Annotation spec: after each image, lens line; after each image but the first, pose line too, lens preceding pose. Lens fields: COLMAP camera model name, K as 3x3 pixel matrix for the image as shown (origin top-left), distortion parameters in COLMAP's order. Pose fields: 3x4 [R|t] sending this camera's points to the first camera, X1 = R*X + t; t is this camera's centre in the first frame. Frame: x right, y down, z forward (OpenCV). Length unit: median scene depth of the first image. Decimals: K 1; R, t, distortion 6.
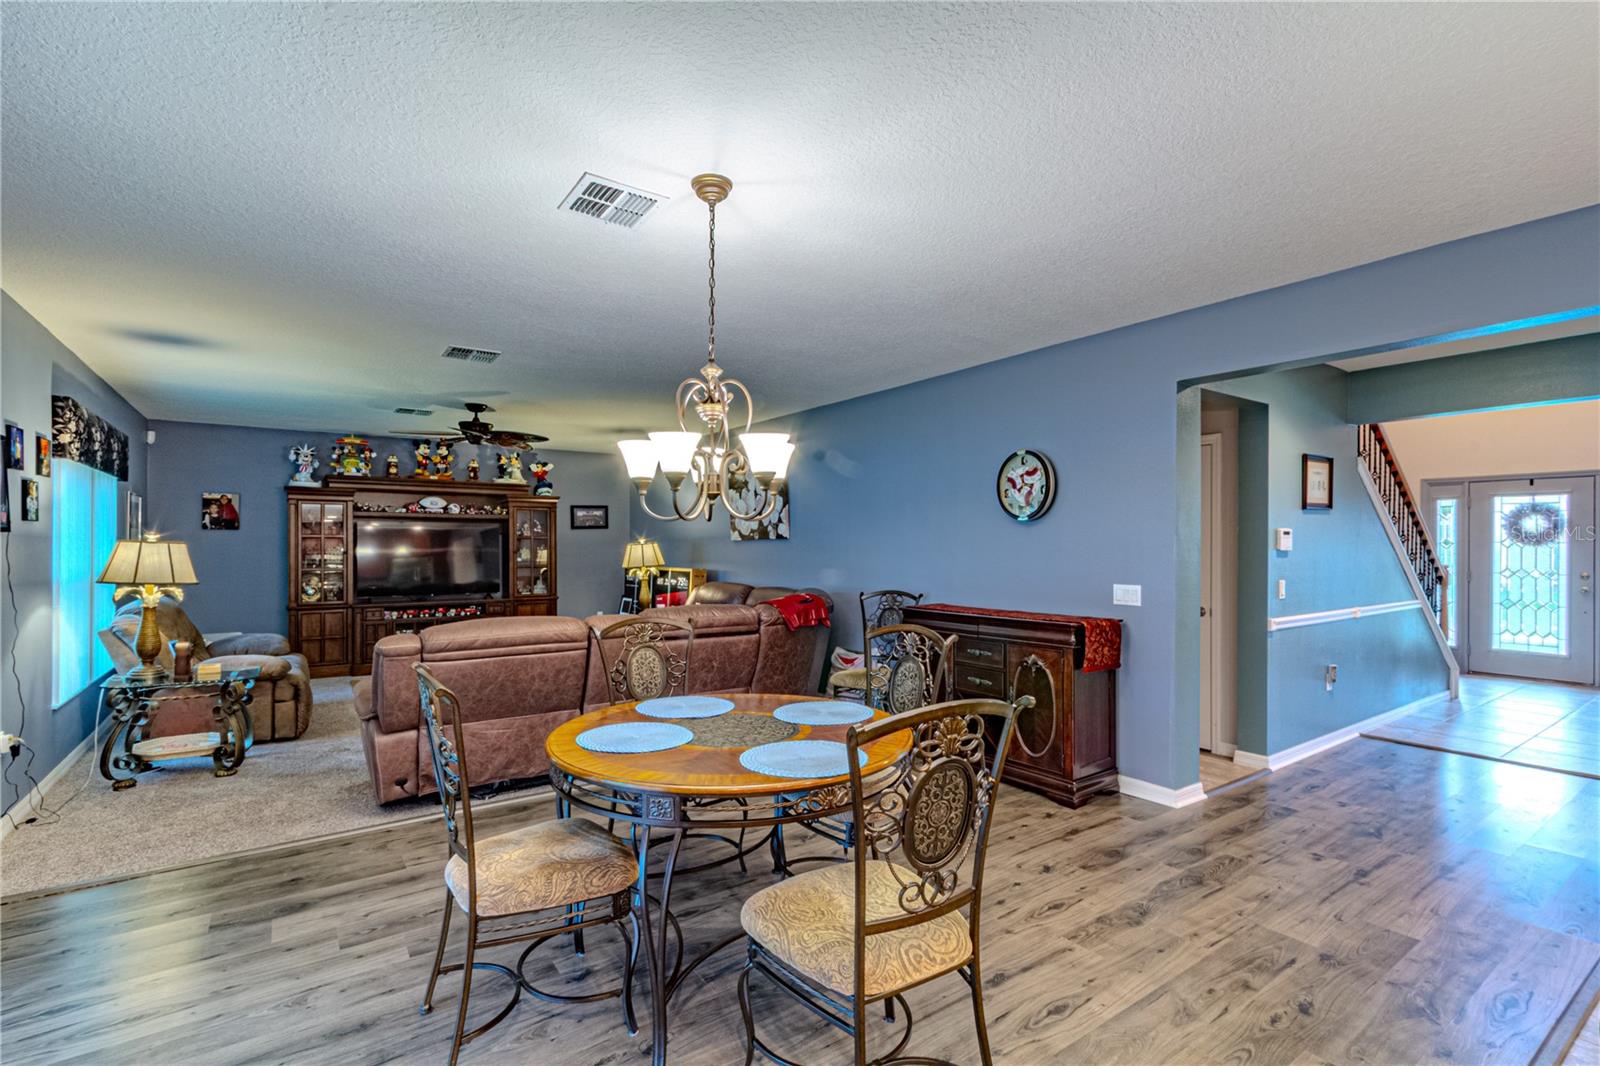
lens RADIAL K [[728.0, 0, 795.7], [0, 728.0, 544.7], [0, 0, 1]] dist [0.008163, -0.001315]
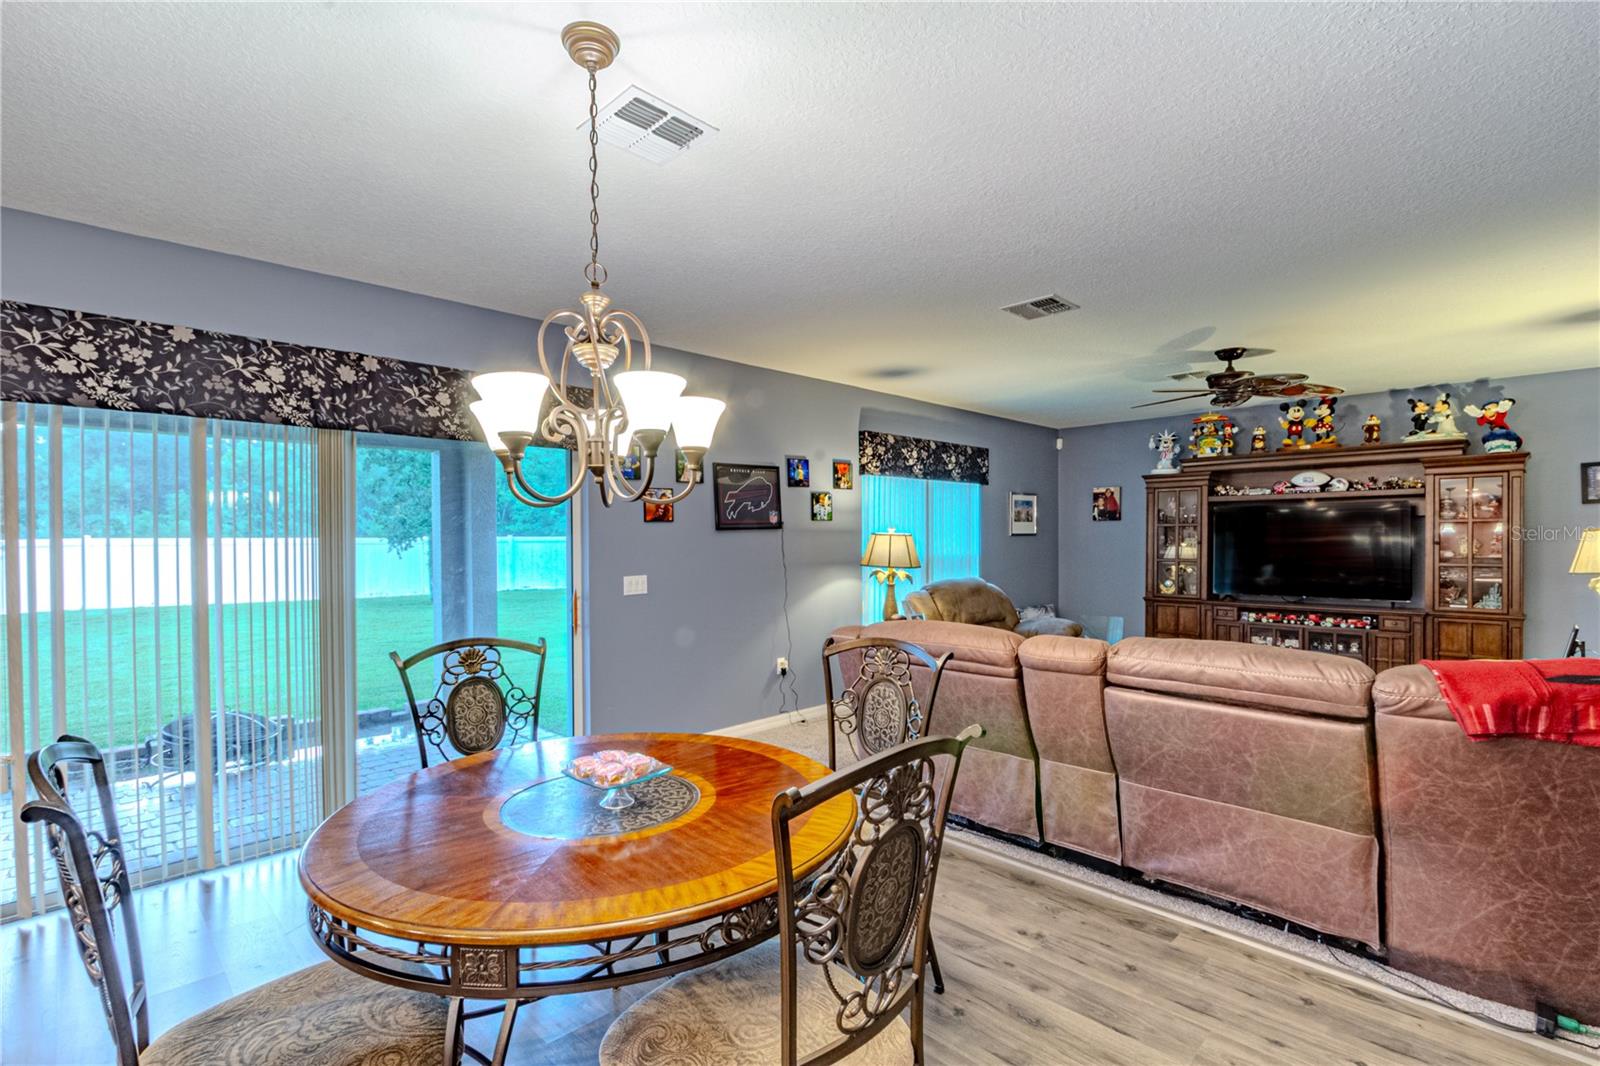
lens RADIAL K [[728.0, 0, 791.1], [0, 728.0, 544.9], [0, 0, 1]] dist [0.008163, -0.001315]
pose [[0.159842, 0.009028, -0.987101, 0.202514], [0.006463, 0.999927, 0.010192, 0.001298], [0.987121, -0.008009, 0.159772, 0.348872]]
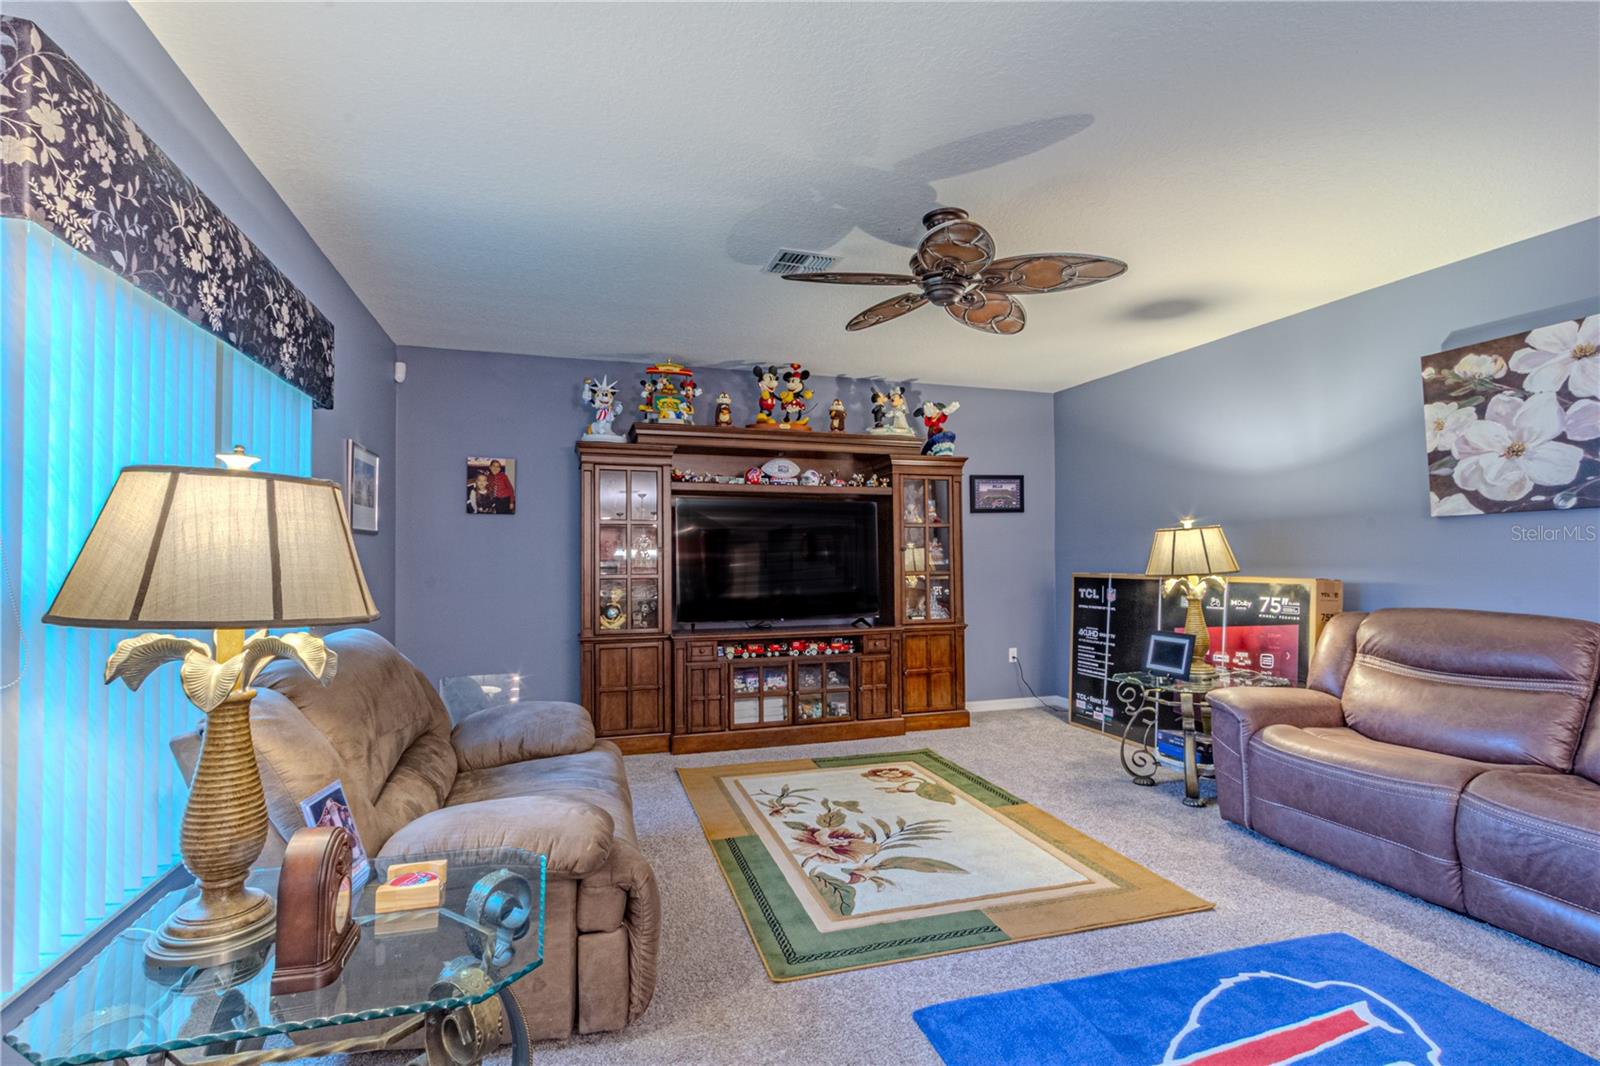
lens RADIAL K [[728.0, 0, 791.7], [0, 728.0, 543.5], [0, 0, 1]] dist [0.008163, -0.001315]
pose [[0.955277, -0.008540, -0.295587, -0.329957], [0.004330, 0.999880, -0.014895, 0.015478], [0.295679, 0.012949, 0.955200, 0.447106]]
